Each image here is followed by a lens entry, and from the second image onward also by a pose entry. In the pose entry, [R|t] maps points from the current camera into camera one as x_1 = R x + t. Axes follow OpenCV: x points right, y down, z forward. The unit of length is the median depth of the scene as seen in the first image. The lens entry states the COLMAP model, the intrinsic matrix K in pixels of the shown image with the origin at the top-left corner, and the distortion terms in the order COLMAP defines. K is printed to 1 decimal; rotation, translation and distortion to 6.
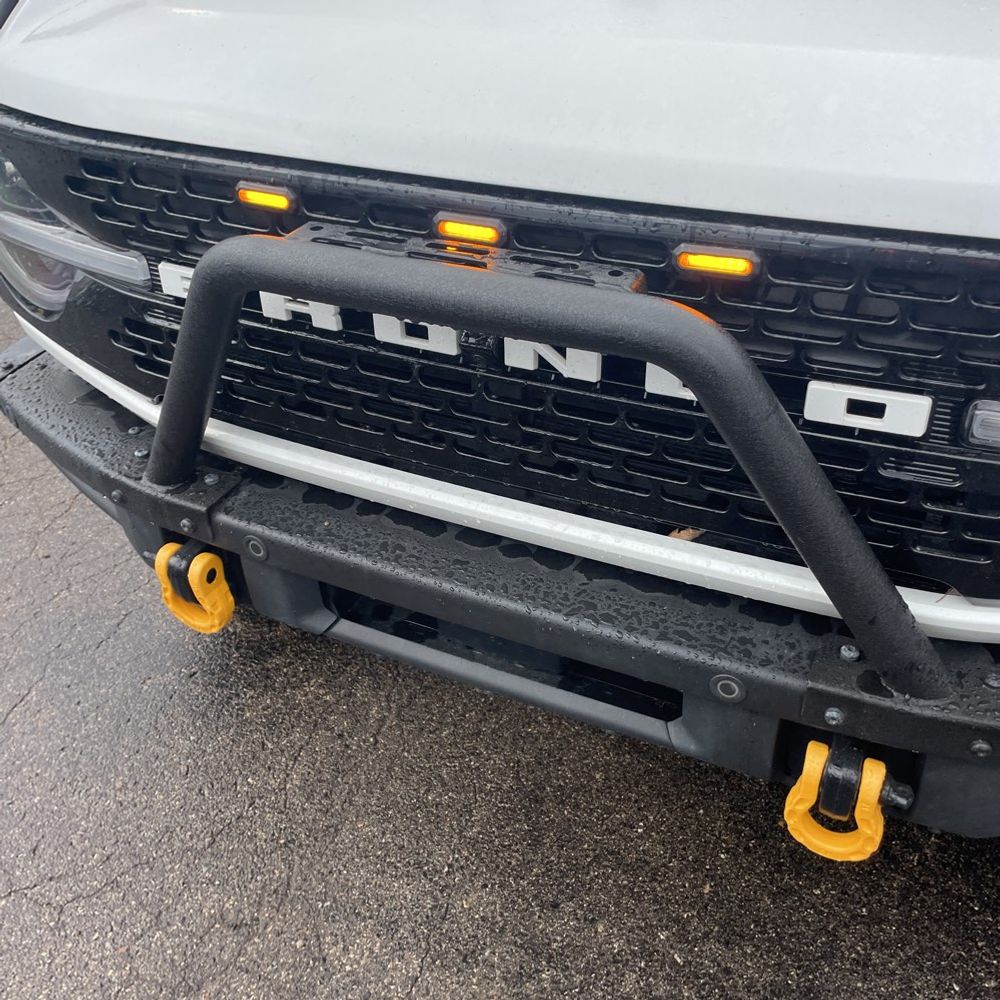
lens RADIAL K [[1013.1, 0, 500.4], [0, 1013.1, 485.3], [0, 0, 1]] dist [0.099663, -0.143794]
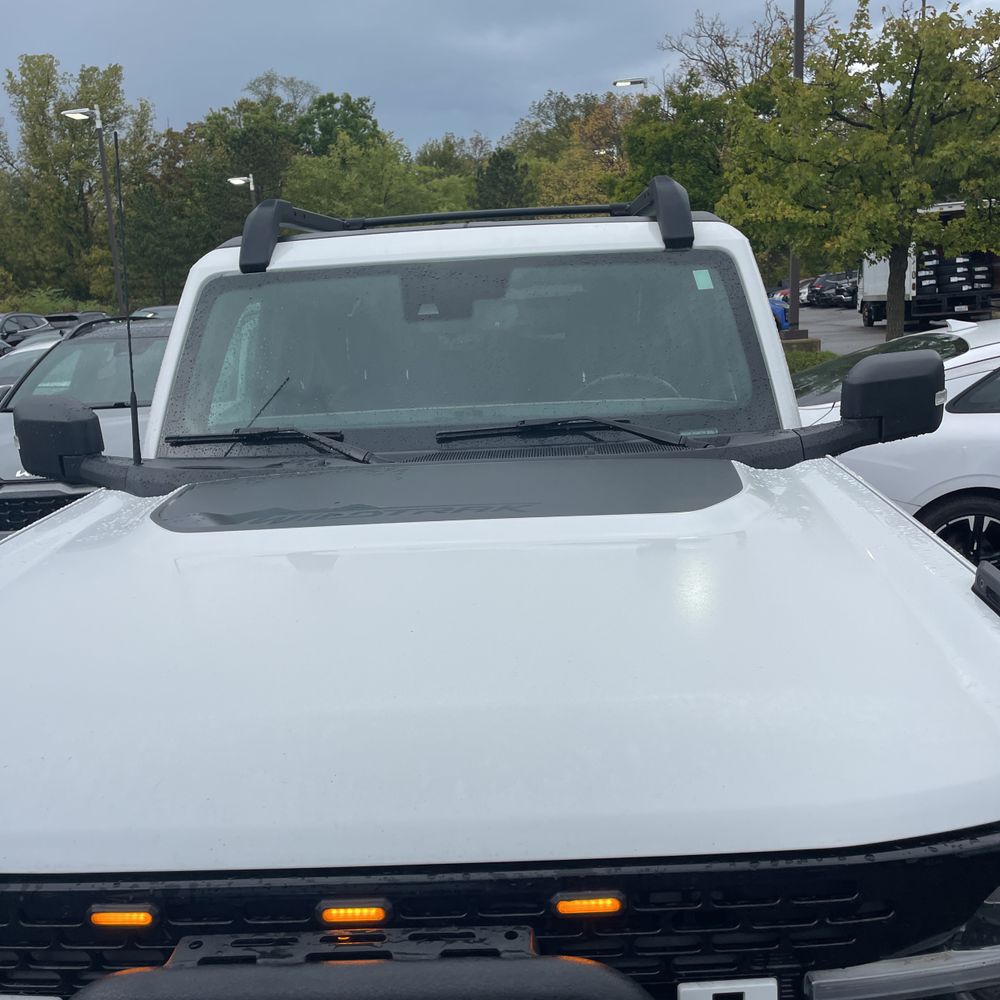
lens RADIAL K [[1021.1, 0, 525.6], [0, 1021.1, 494.4], [0, 0, 1]] dist [0.077948, -0.106740]
pose [[0.911918, -0.095984, 0.398991, -0.238105], [0.244474, 0.907968, -0.340333, -0.218702], [-0.329604, 0.407899, 0.851457, -0.150937]]
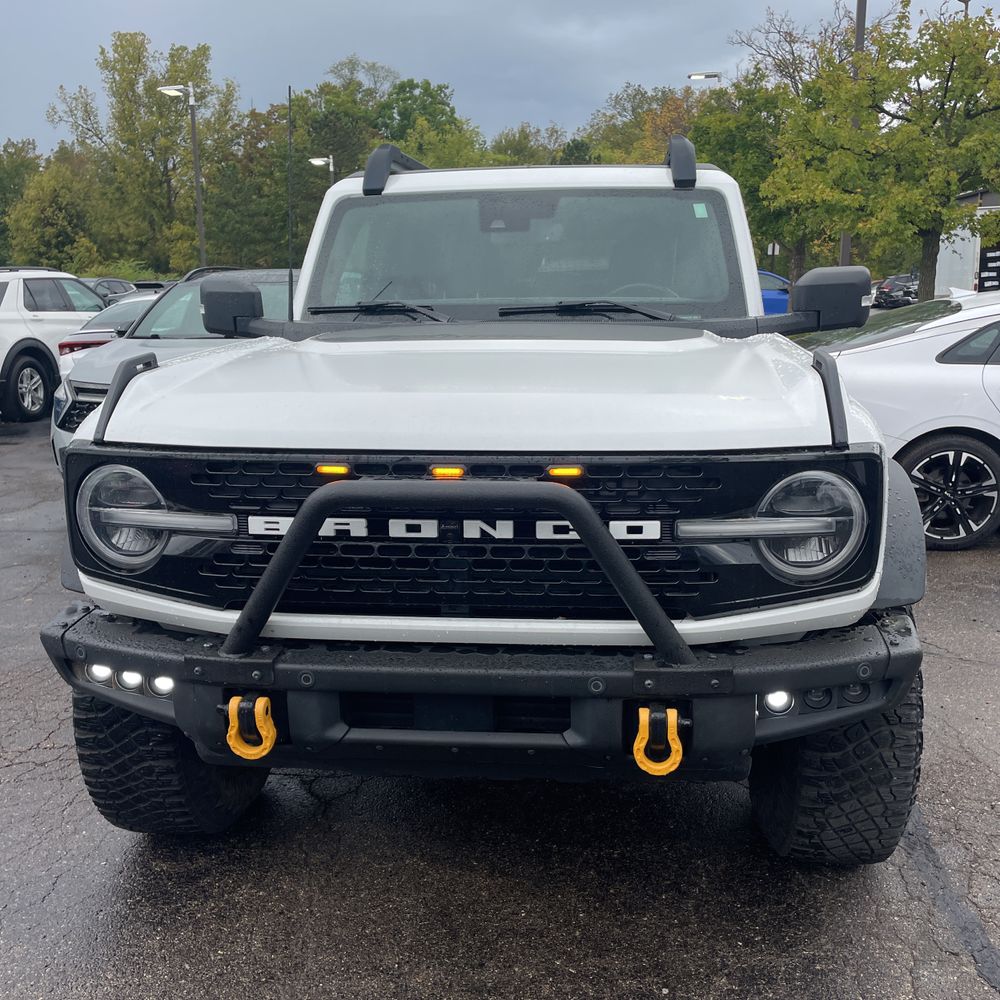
lens RADIAL K [[1018.2, 0, 529.0], [0, 1018.2, 497.2], [0, 0, 1]] dist [0.087108, -0.121682]
pose [[0.935281, -0.052014, 0.350064, -0.574773], [0.179255, 0.922499, -0.341854, 0.517235], [-0.305152, 0.382480, 0.872119, -0.824335]]
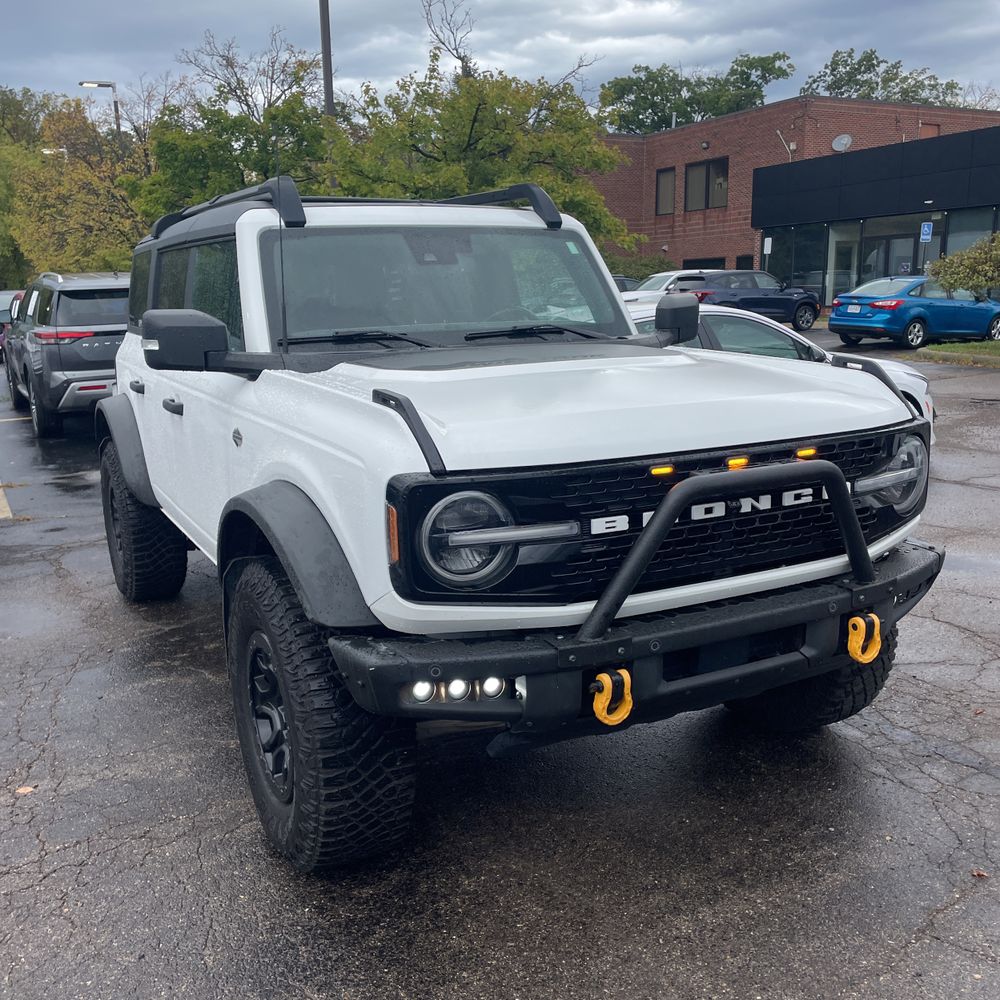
lens RADIAL K [[1005.8, 0, 512.1], [0, 1005.8, 493.5], [0, 0, 1]] dist [0.098782, -0.140389]
pose [[0.589629, -0.145882, 0.794391, -2.361523], [0.448540, 0.877084, -0.171856, 0.018165], [-0.671677, 0.457648, 0.582588, -0.125113]]
